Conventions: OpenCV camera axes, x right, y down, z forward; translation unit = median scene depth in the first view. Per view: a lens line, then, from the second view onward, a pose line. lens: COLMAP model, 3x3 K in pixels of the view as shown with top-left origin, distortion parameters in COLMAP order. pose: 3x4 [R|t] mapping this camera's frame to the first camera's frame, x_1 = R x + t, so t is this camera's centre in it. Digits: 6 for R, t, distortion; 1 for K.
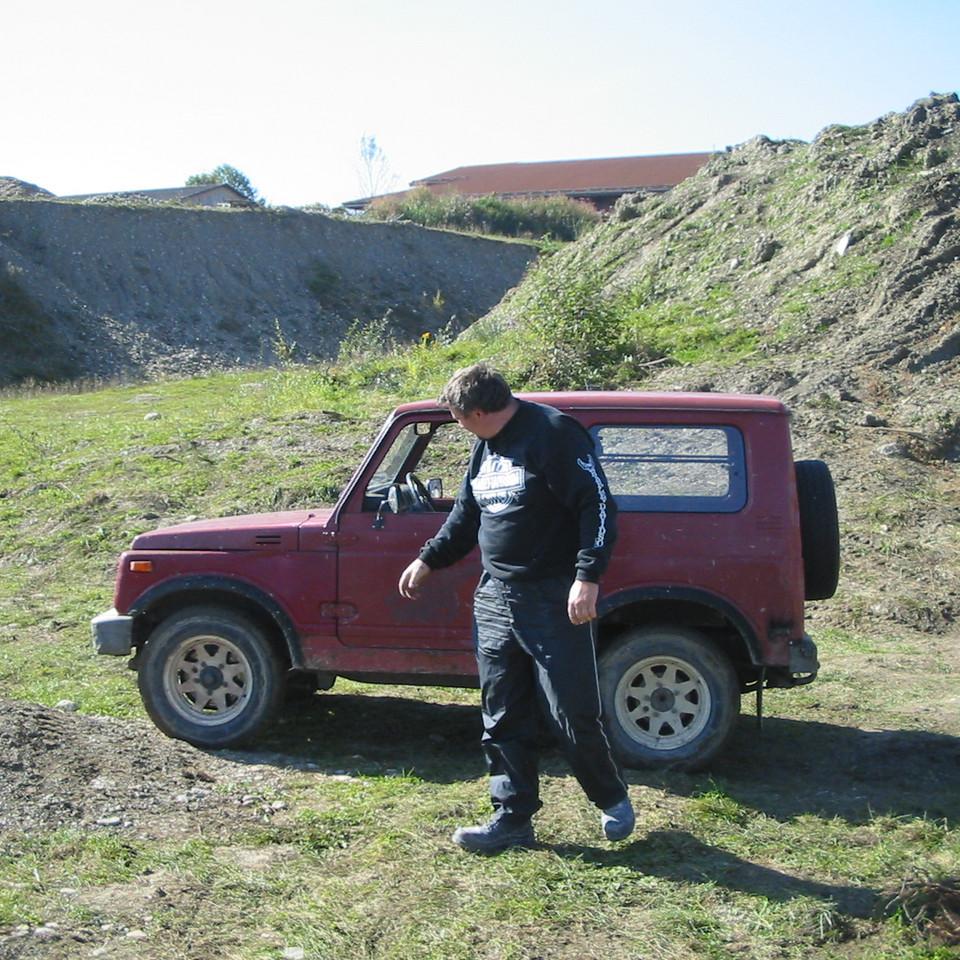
lens RADIAL K [[1467.8, 0, 480.0], [0, 1467.8, 480.0], [0, 0, 1]] dist [-0.134492, 0.068195]
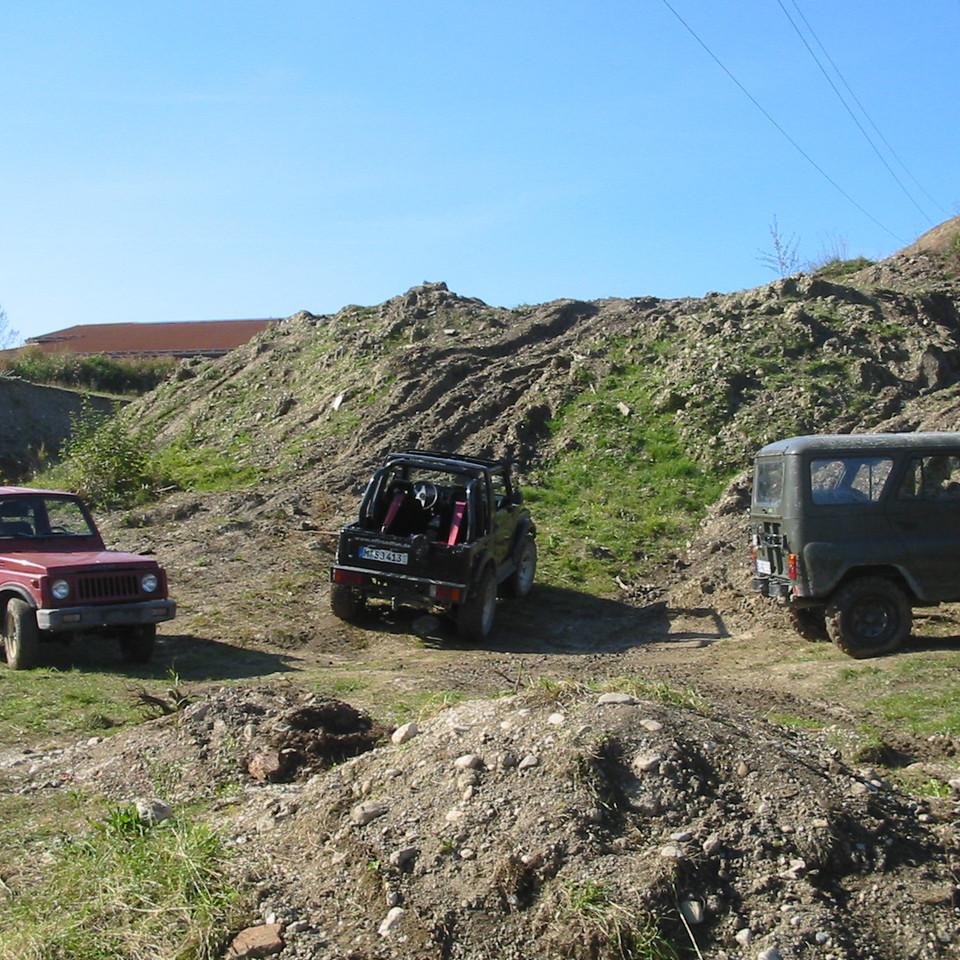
lens RADIAL K [[1467.8, 0, 480.0], [0, 1467.8, 480.0], [0, 0, 1]] dist [-0.134492, 0.068195]
pose [[0.968741, 0.008095, 0.247943, 0.049022], [0.018866, 0.994169, -0.106171, 0.038443], [-0.247356, 0.107529, 0.962939, -0.223680]]
